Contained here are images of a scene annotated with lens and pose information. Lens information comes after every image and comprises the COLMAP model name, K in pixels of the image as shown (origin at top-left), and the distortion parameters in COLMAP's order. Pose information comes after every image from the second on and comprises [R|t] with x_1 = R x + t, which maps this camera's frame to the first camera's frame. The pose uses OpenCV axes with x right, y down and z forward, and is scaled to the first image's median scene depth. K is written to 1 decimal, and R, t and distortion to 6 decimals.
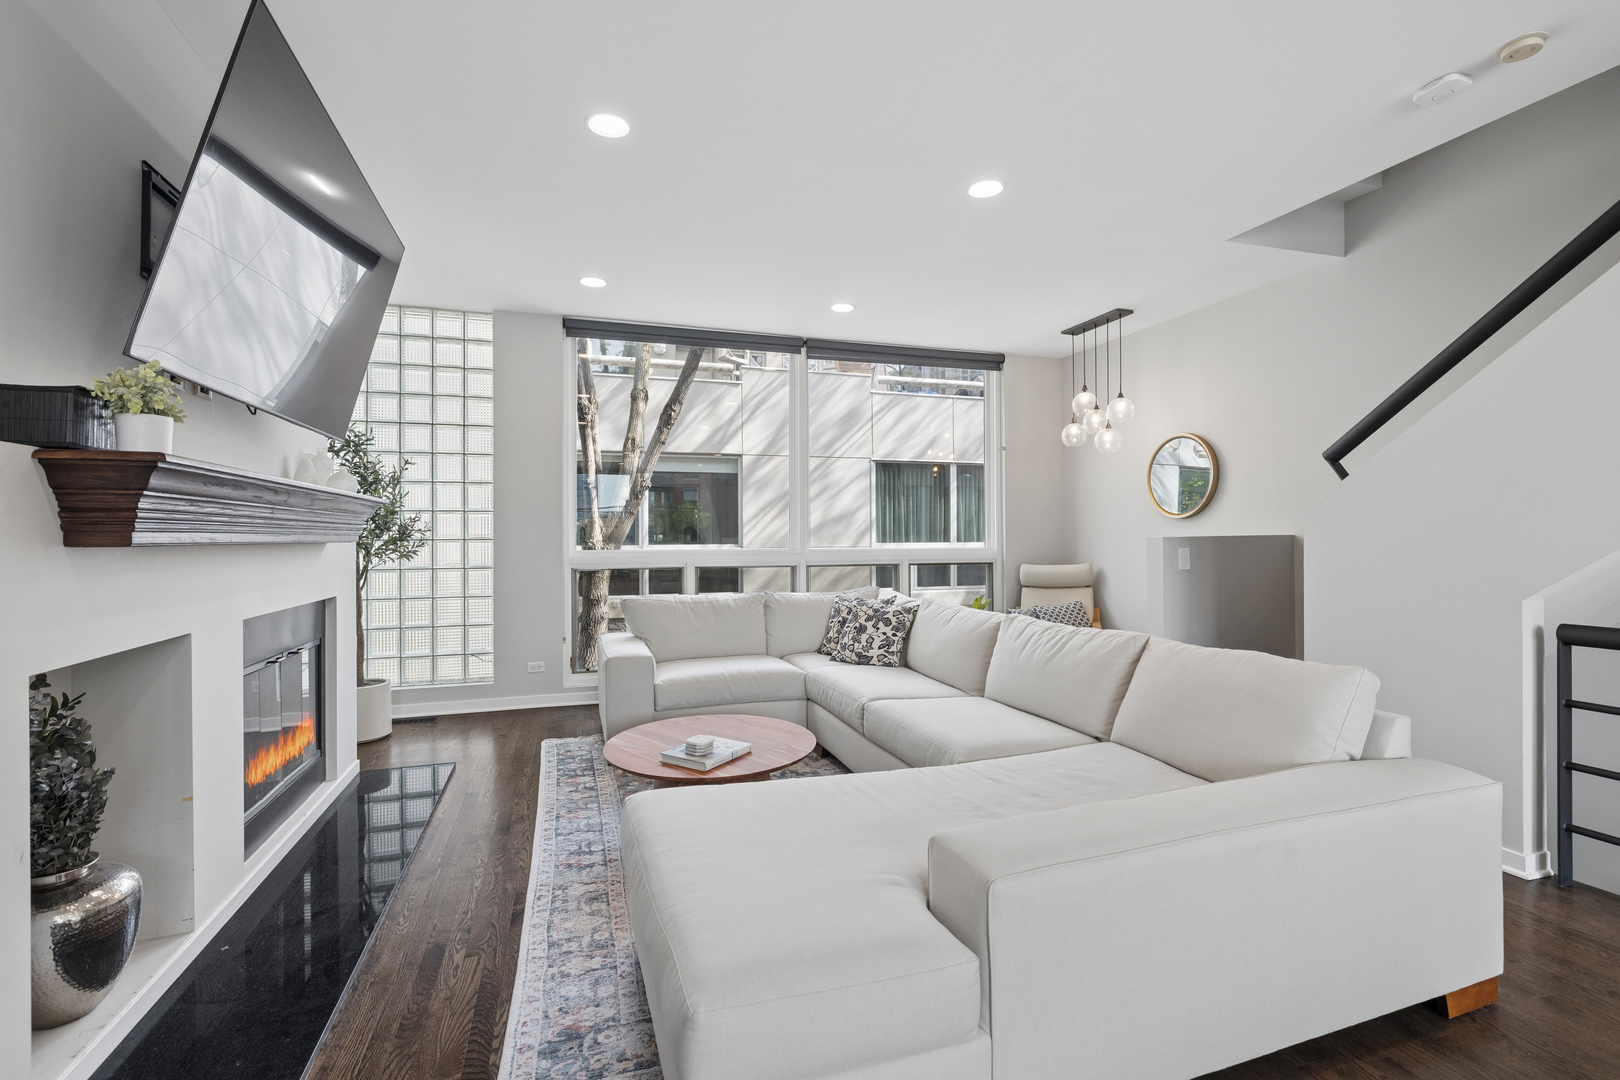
lens RADIAL K [[726.3, 0, 813.3], [0, 726.3, 534.1], [0, 0, 1]] dist [-0.007367, 0.002344]
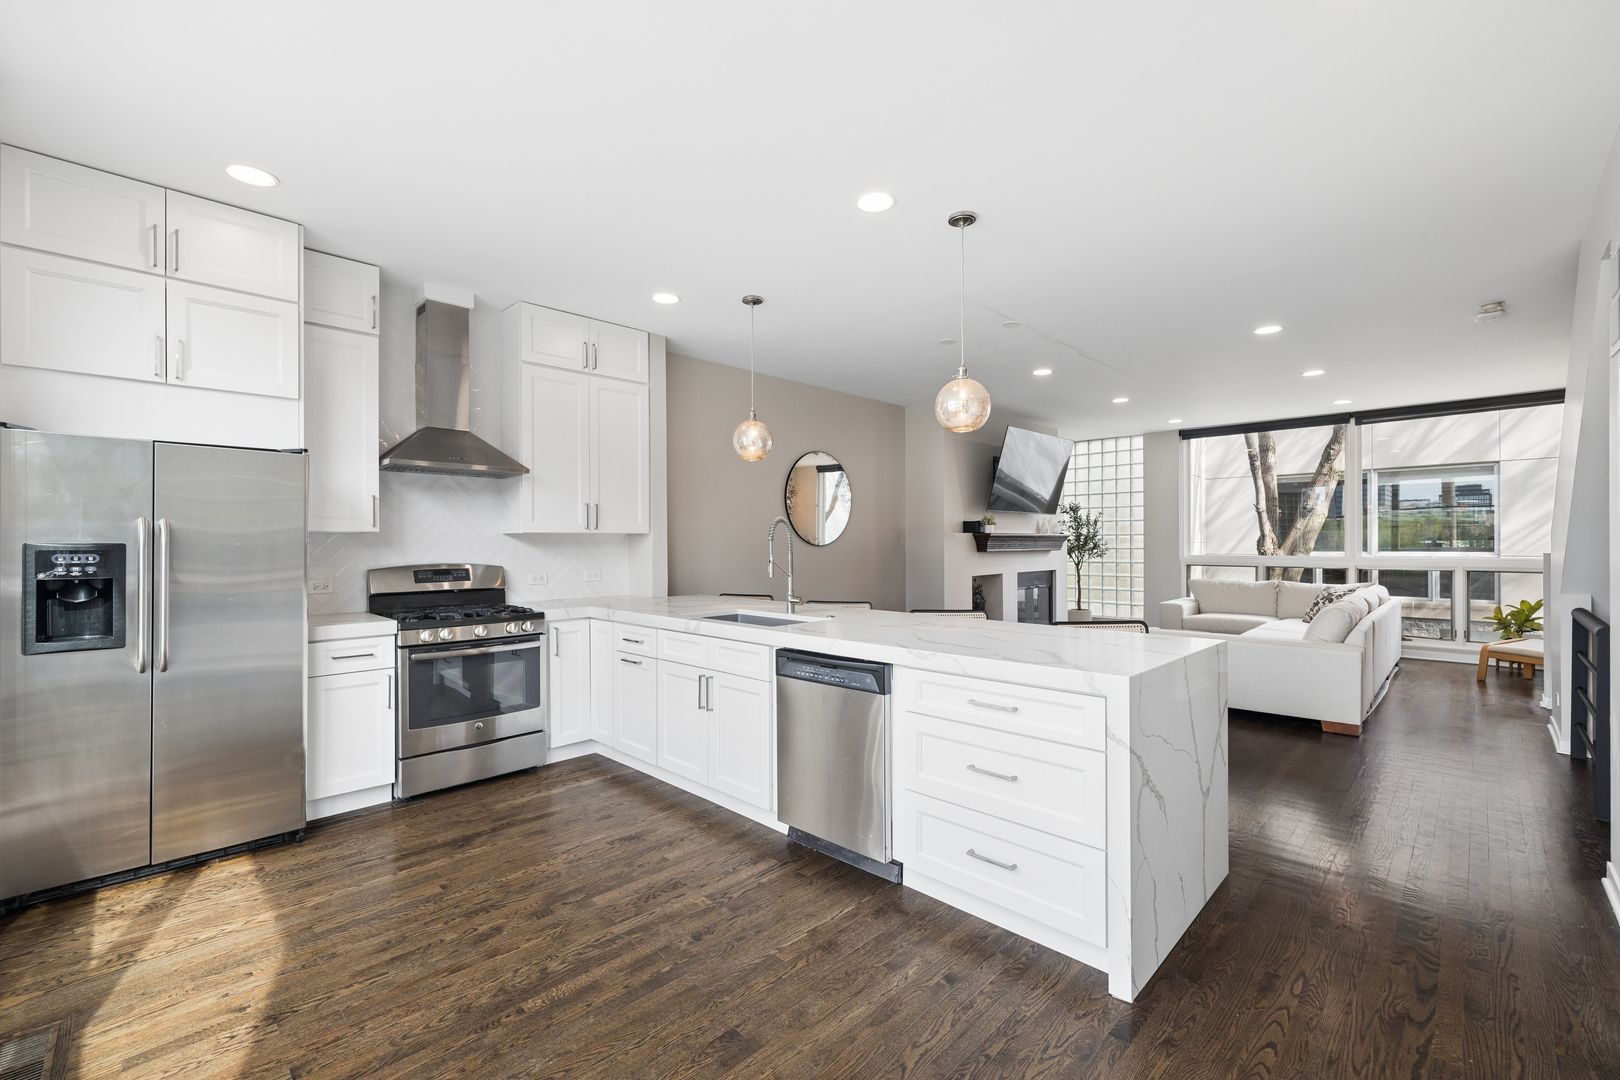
lens RADIAL K [[684.0, 0, 808.5], [0, 684.0, 541.6], [0, 0, 1]] dist [0.001549, -0.000181]
pose [[0.451875, 0.000818, -0.892081, 0.799912], [0.005785, 0.999976, 0.003847, -0.024044], [0.892063, -0.006899, 0.451859, -0.657060]]
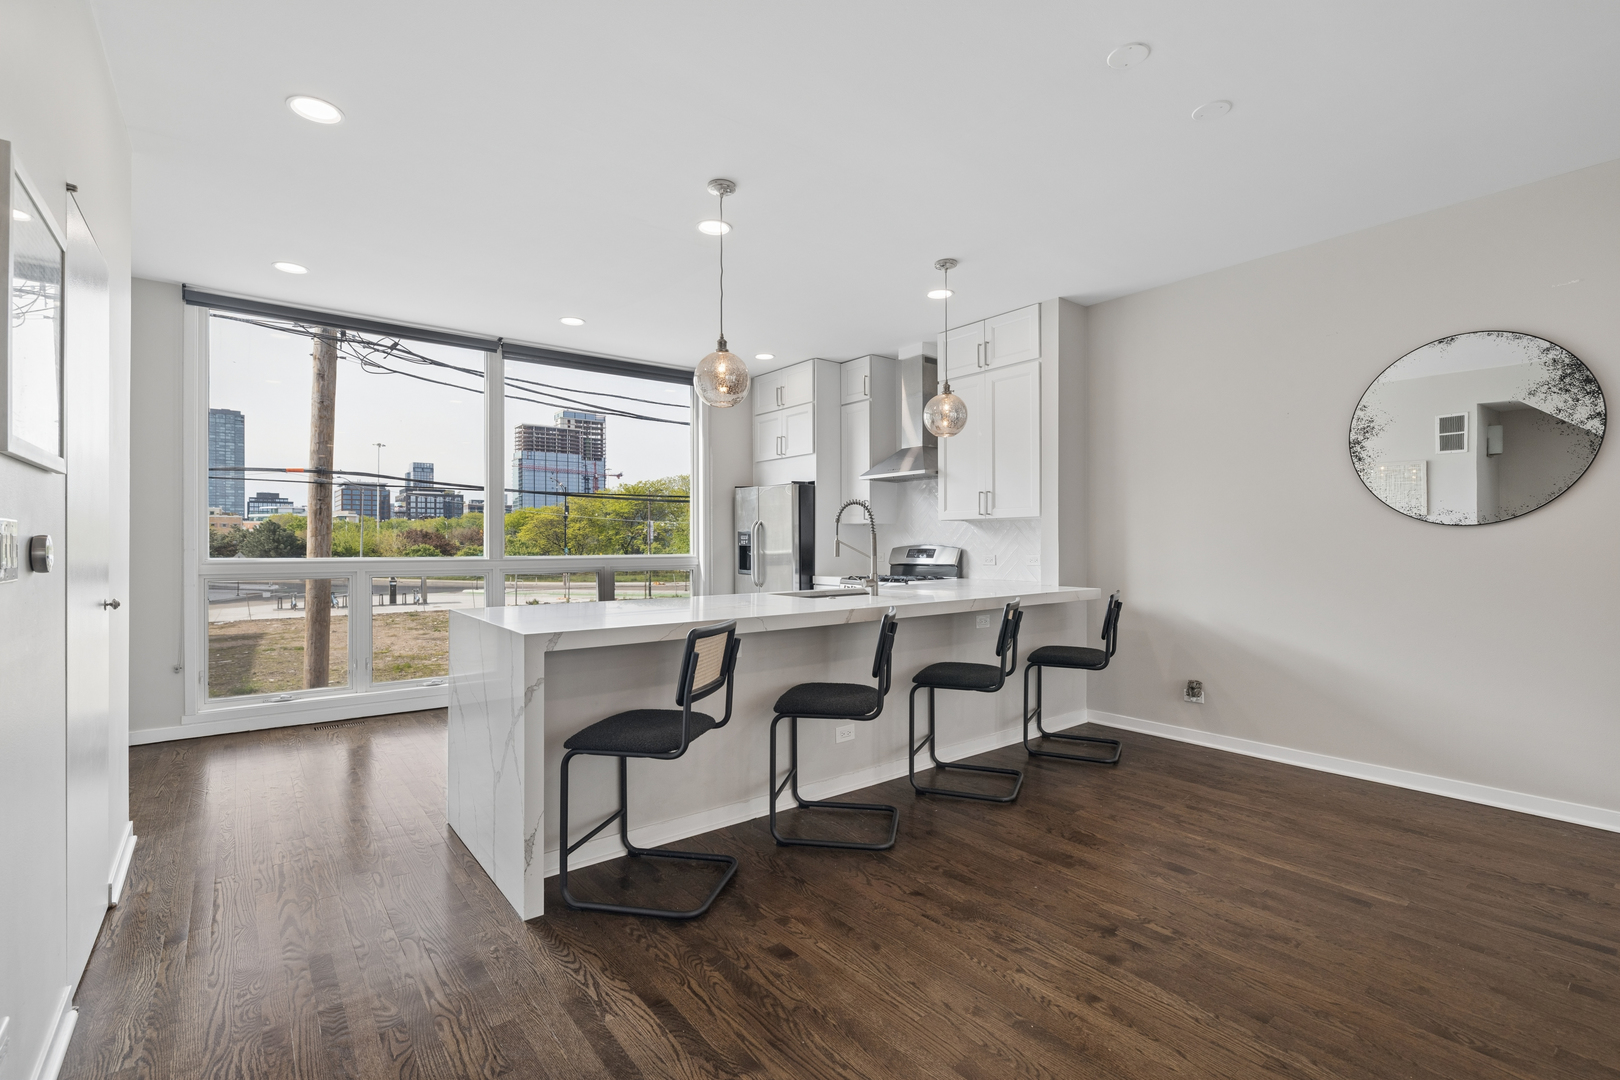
lens RADIAL K [[726.3, 0, 806.1], [0, 726.3, 543.2], [0, 0, 1]] dist [-0.007367, 0.002344]
pose [[-0.942196, 0.006174, -0.335006, 0.466221], [0.007443, 0.999969, -0.002503, 0.000702], [0.334980, -0.004852, -0.942213, 0.337815]]
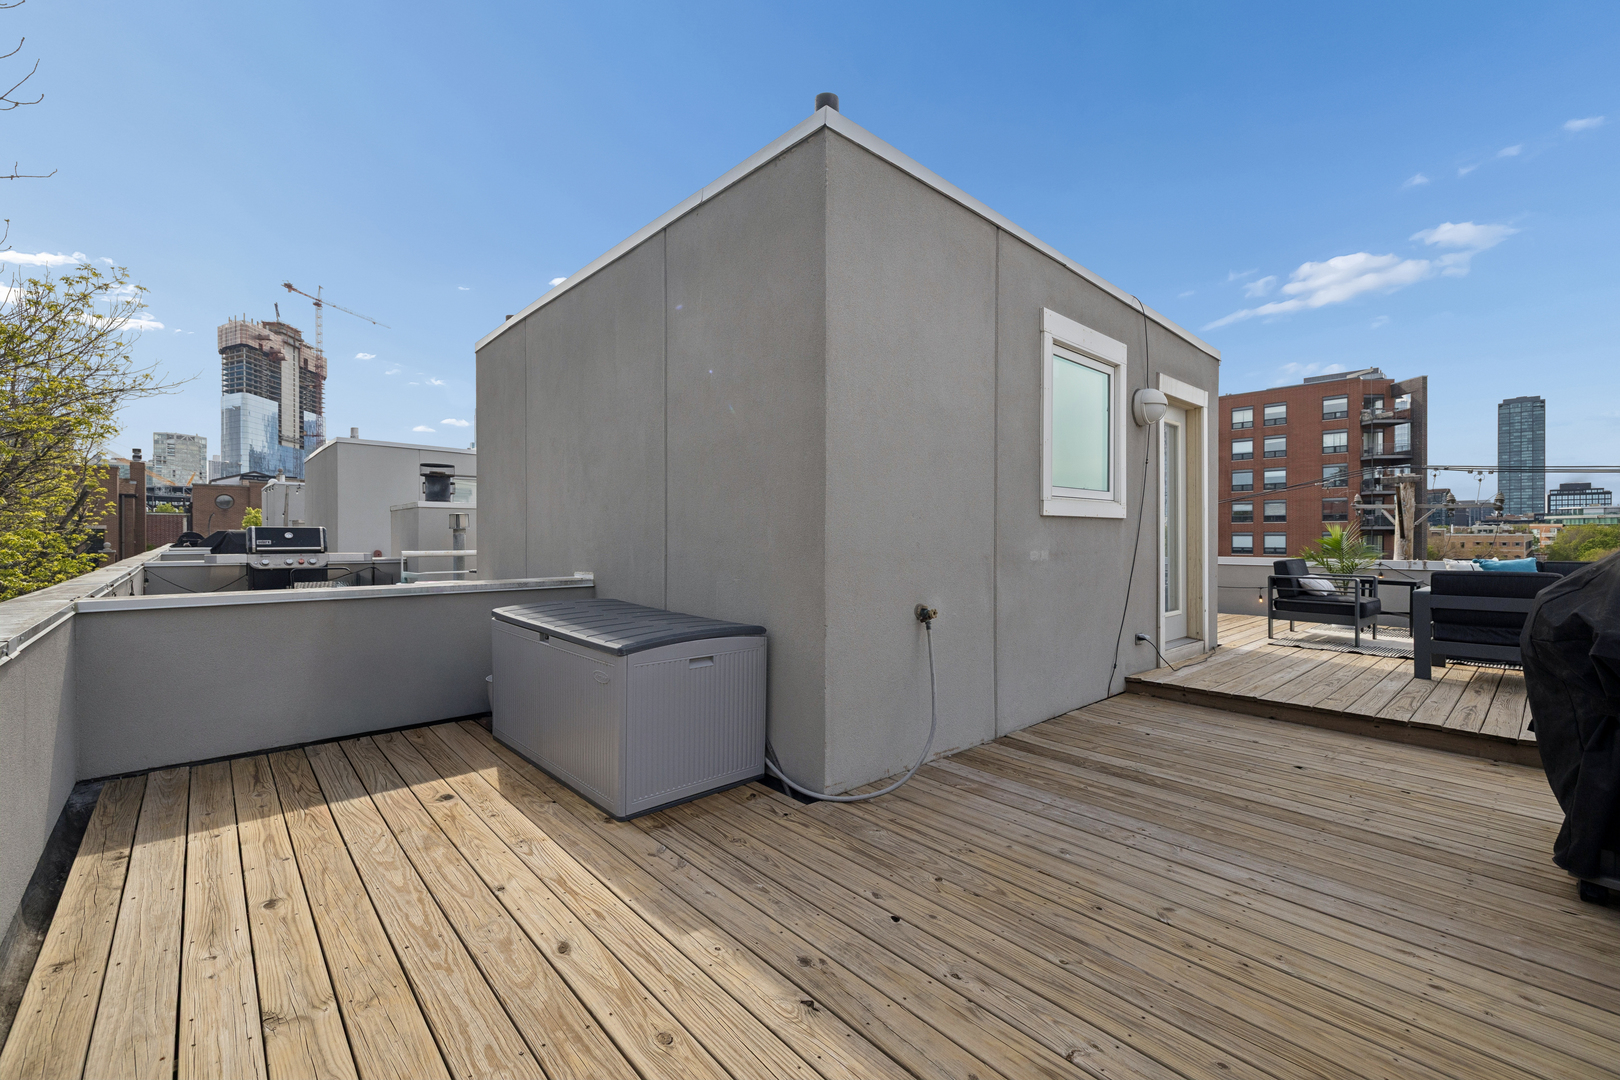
lens RADIAL K [[684.0, 0, 807.4], [0, 684.0, 533.6], [0, 0, 1]] dist [0.001549, -0.000181]
pose [[-0.410002, -0.000233, 0.912085, -0.295034], [0.005252, 0.999983, 0.002616, -1.207474], [-0.912070, 0.005863, -0.409993, 0.851578]]
